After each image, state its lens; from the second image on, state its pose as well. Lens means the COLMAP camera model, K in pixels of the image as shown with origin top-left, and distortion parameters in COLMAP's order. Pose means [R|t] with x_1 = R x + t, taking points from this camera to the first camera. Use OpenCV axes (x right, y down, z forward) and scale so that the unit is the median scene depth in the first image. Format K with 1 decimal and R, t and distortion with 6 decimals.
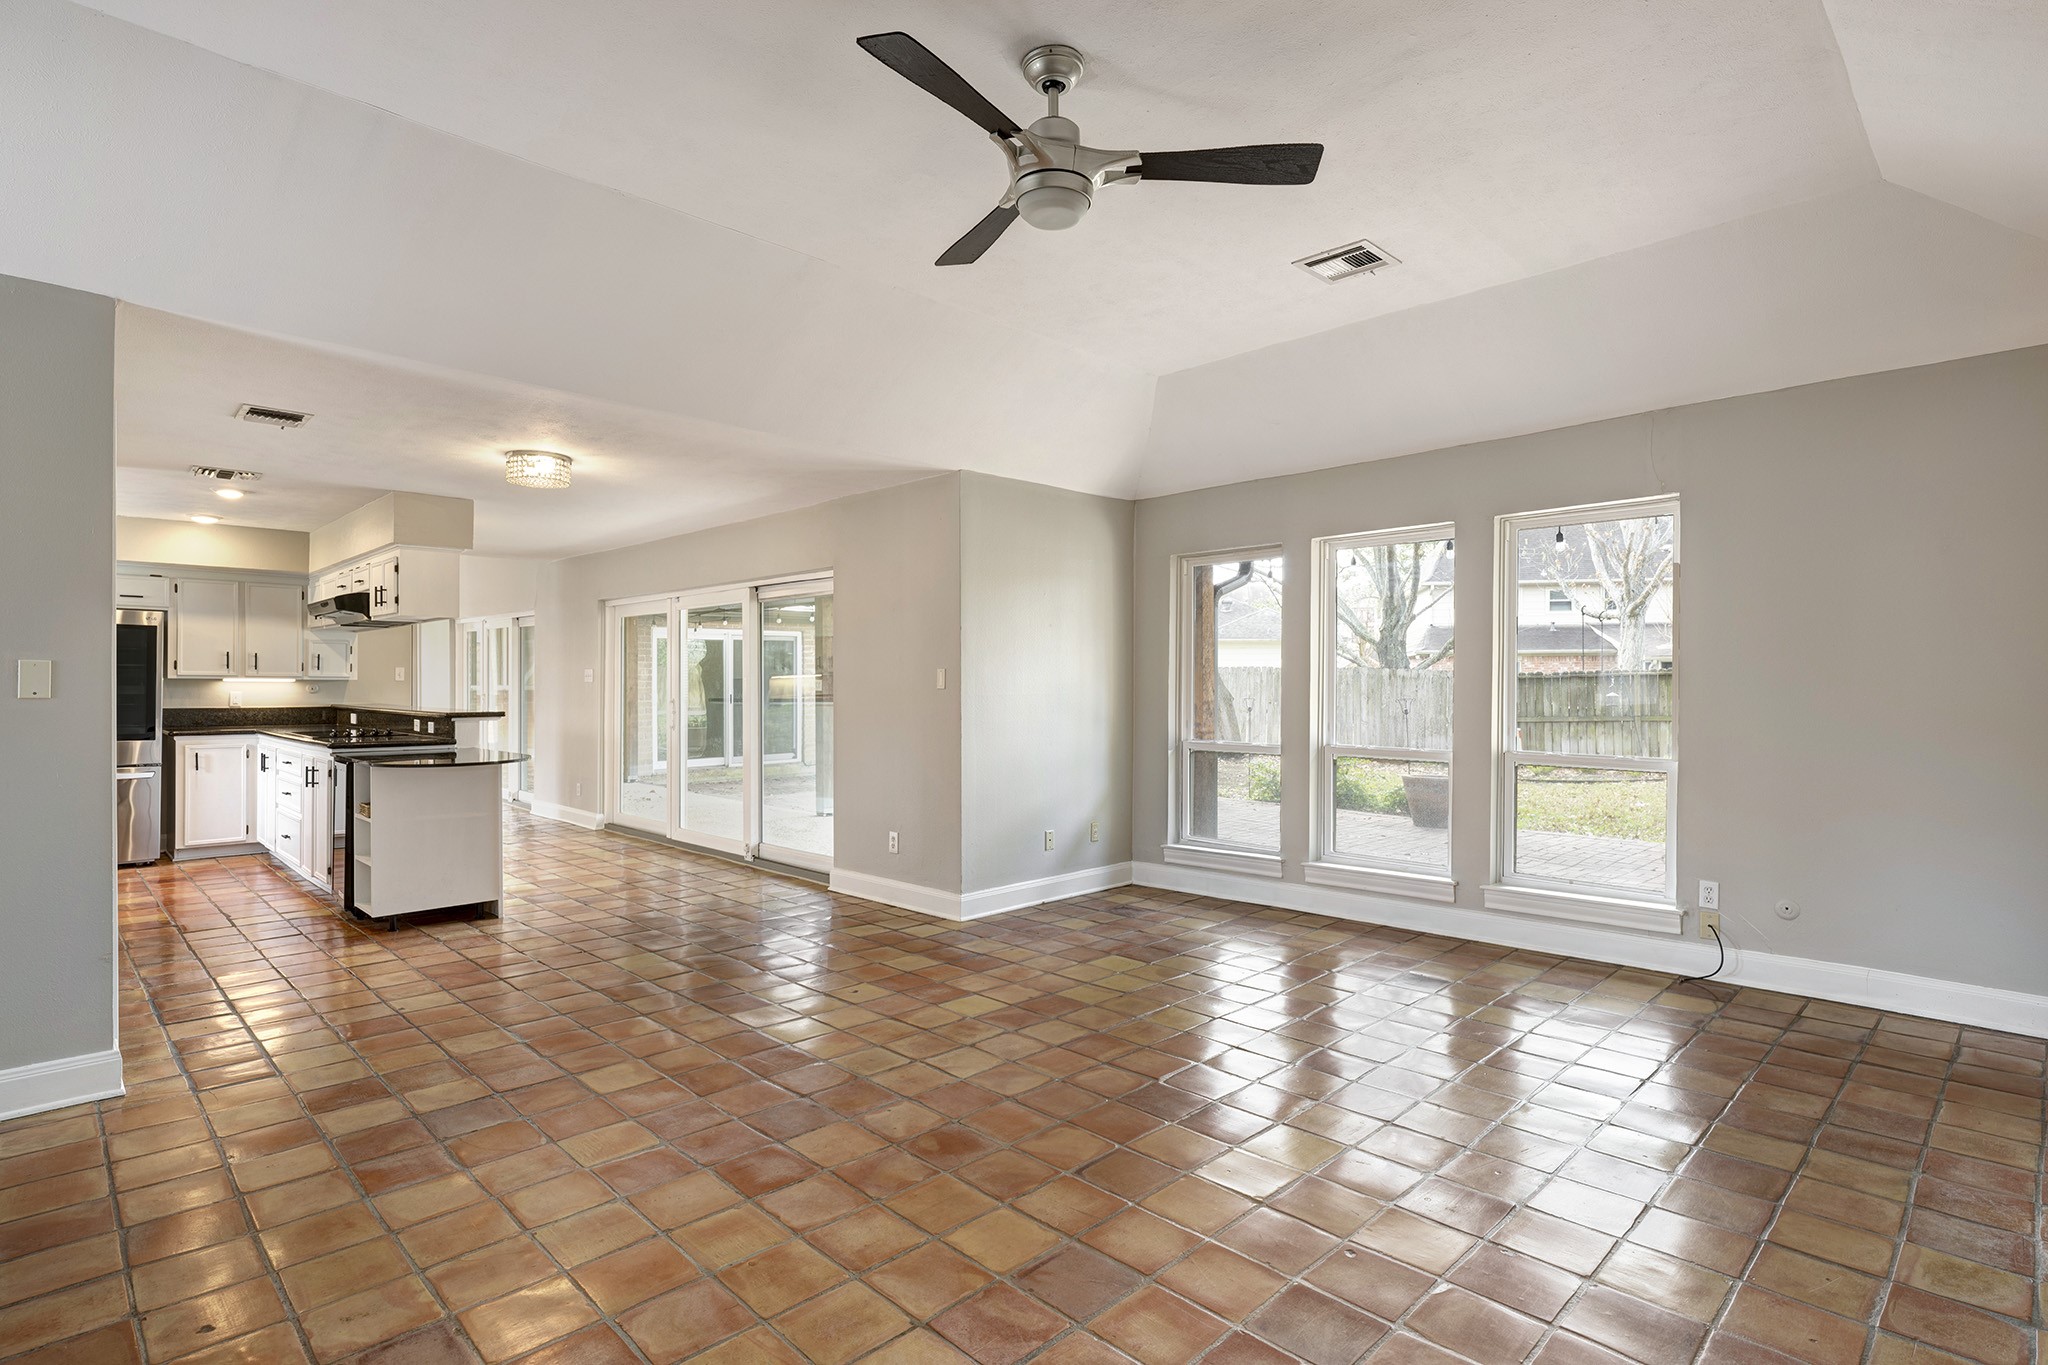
lens RADIAL K [[1047.8, 0, 1027.6], [0, 1047.8, 683.3], [0, 0, 1]] dist [0.021116, 0.000083]
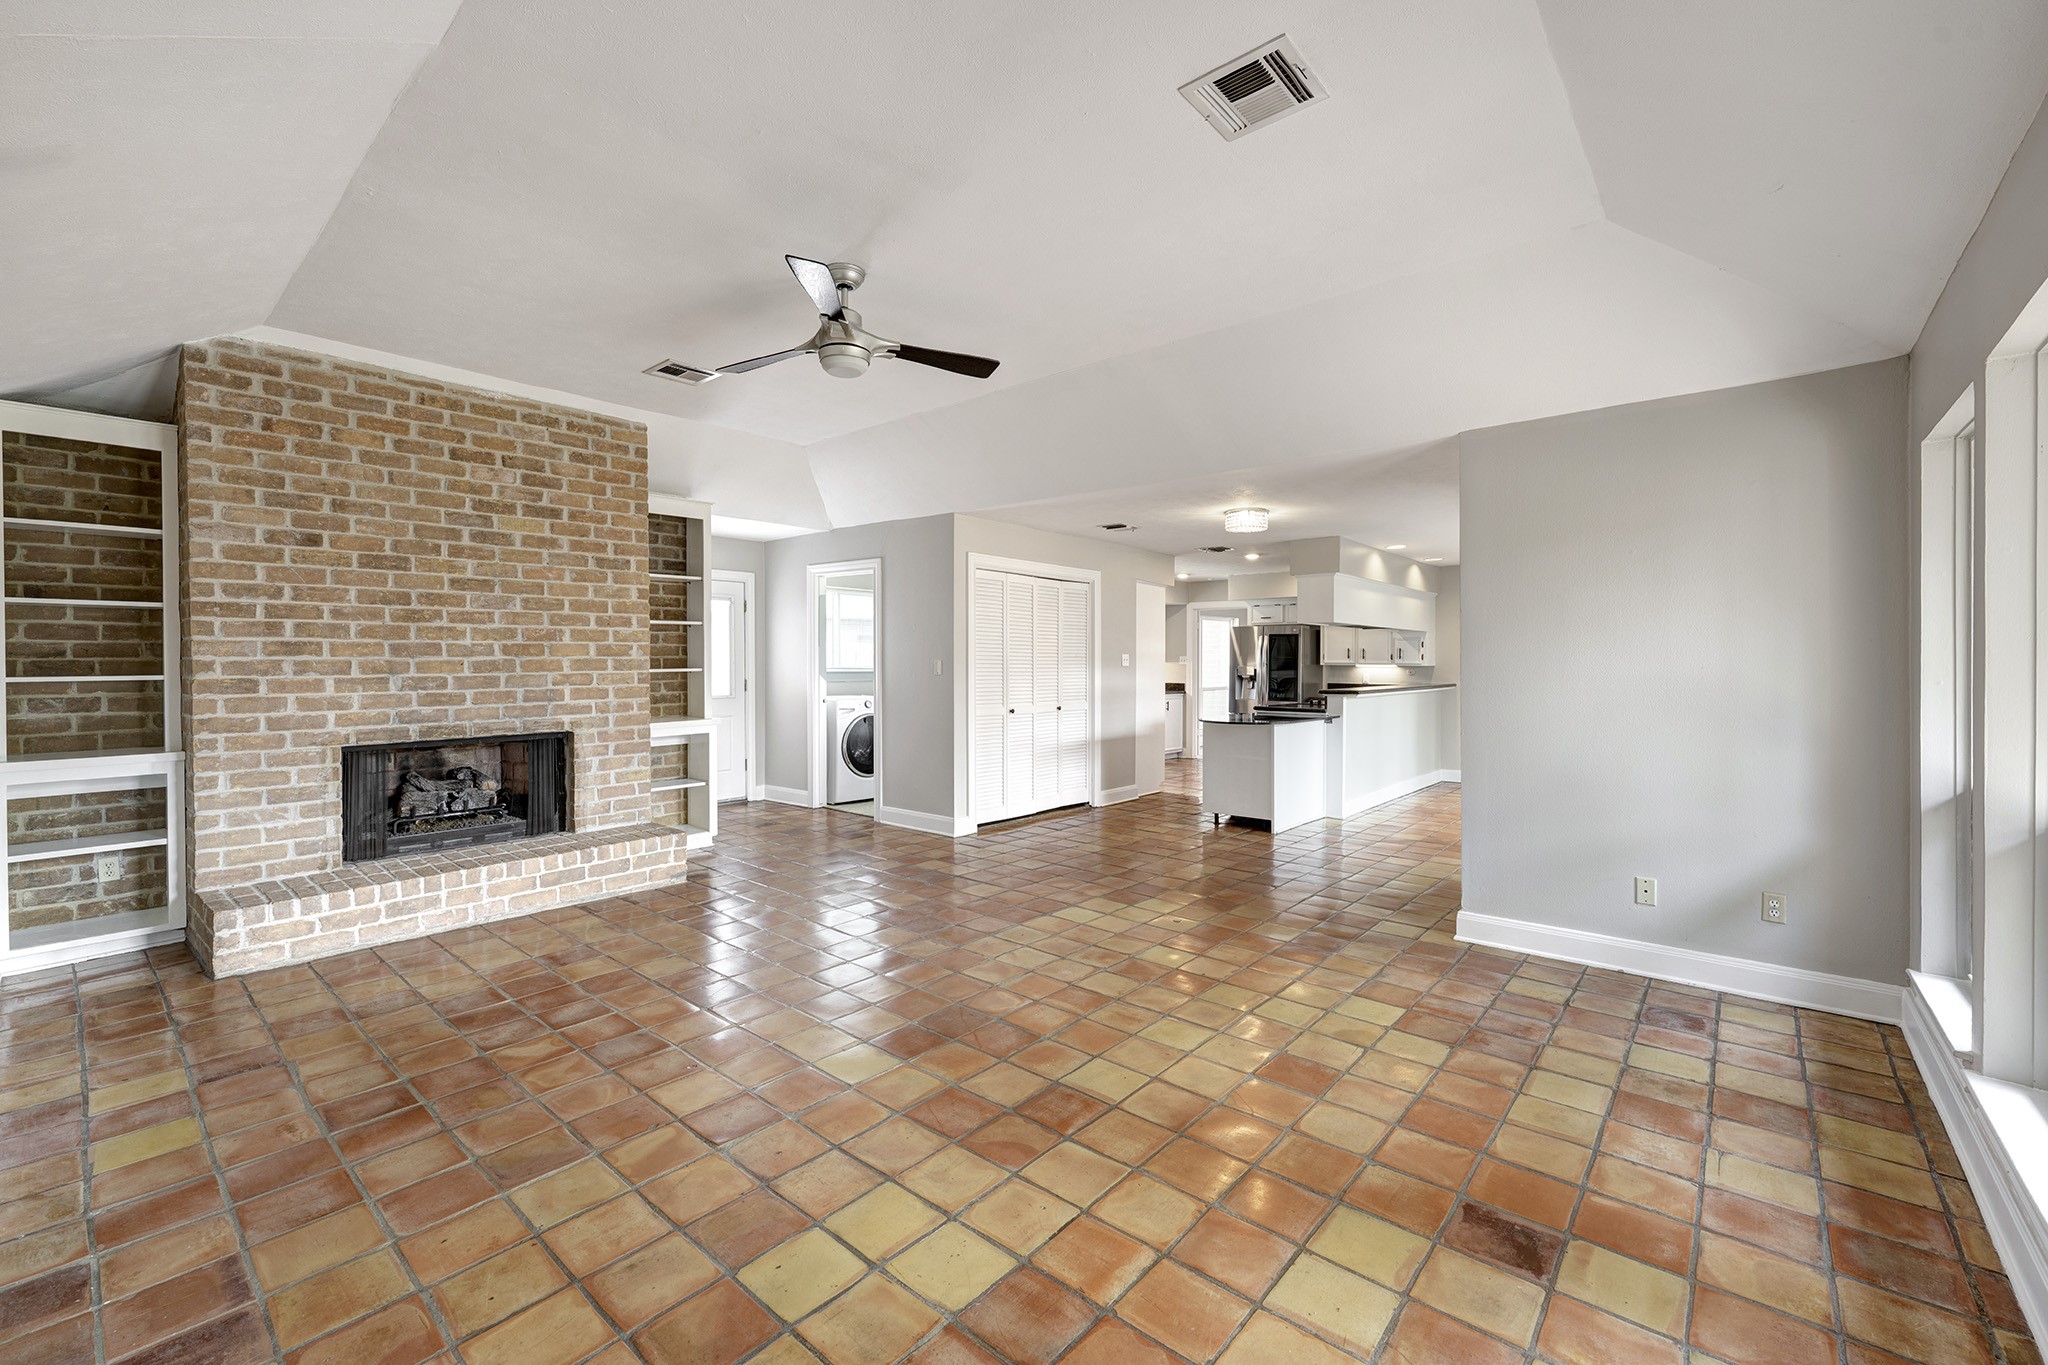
lens RADIAL K [[850.7, 0, 1005.0], [0, 850.7, 675.5], [0, 0, 1]] dist [0.001474, -0.000473]
pose [[0.047831, 0.011401, -0.998790, 0.397545], [-0.001800, 0.999934, 0.011328, -0.002068], [0.998854, 0.001256, 0.047848, 0.367350]]
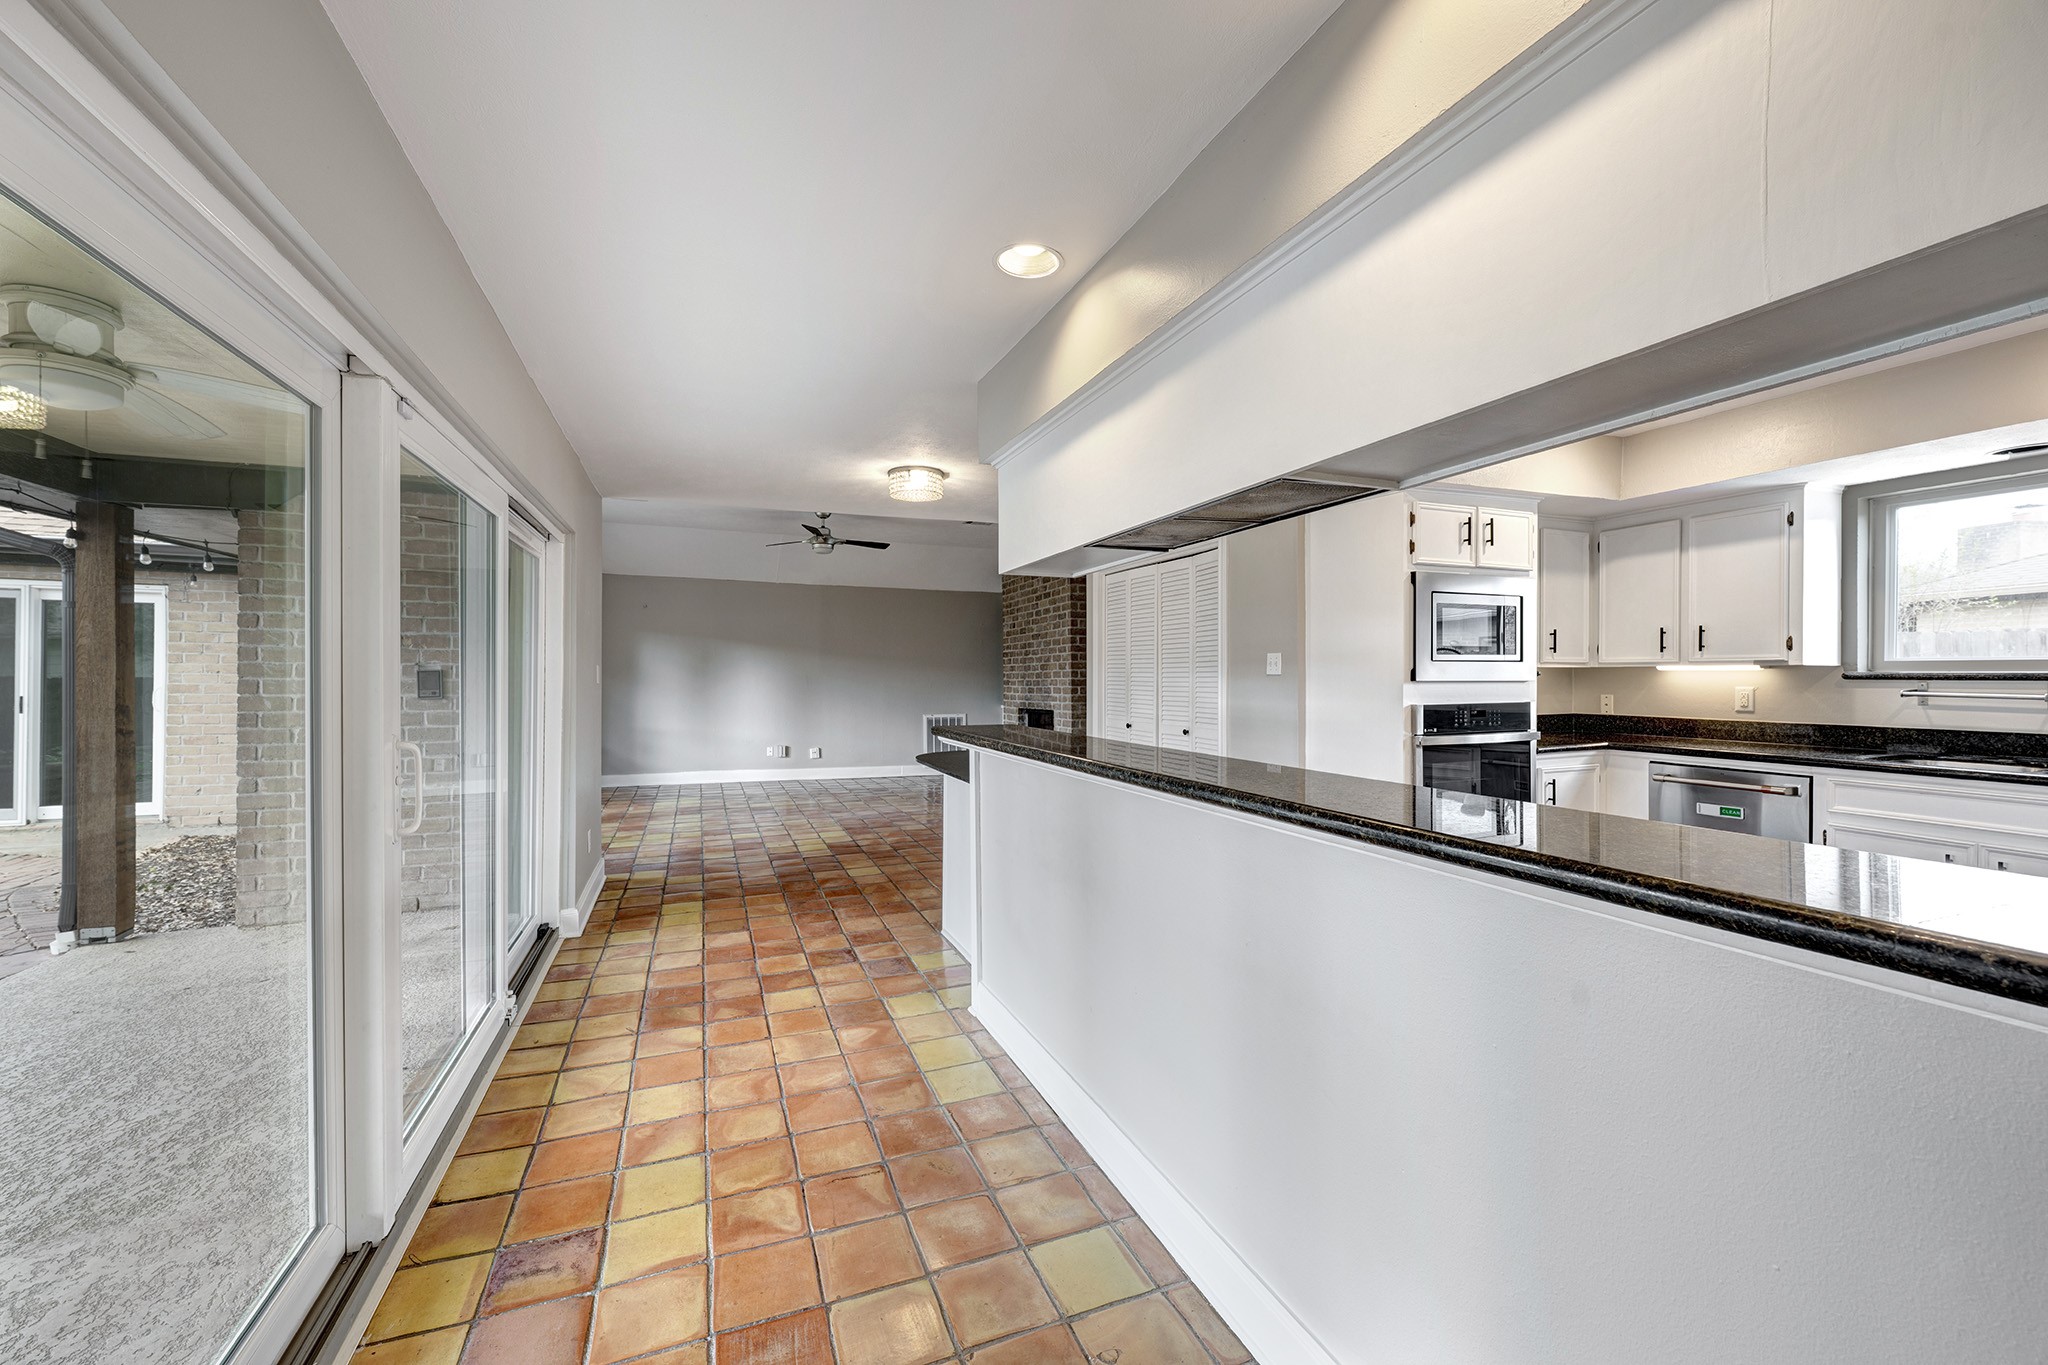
lens RADIAL K [[830.0, 0, 1018.8], [0, 830.0, 680.7], [0, 0, 1]] dist [0.003159, -0.000073]
pose [[-0.911715, -0.001709, 0.410820, -0.535971], [-0.000662, 0.999996, 0.002693, 0.000416], [-0.410823, 0.002183, -0.911713, 1.029030]]
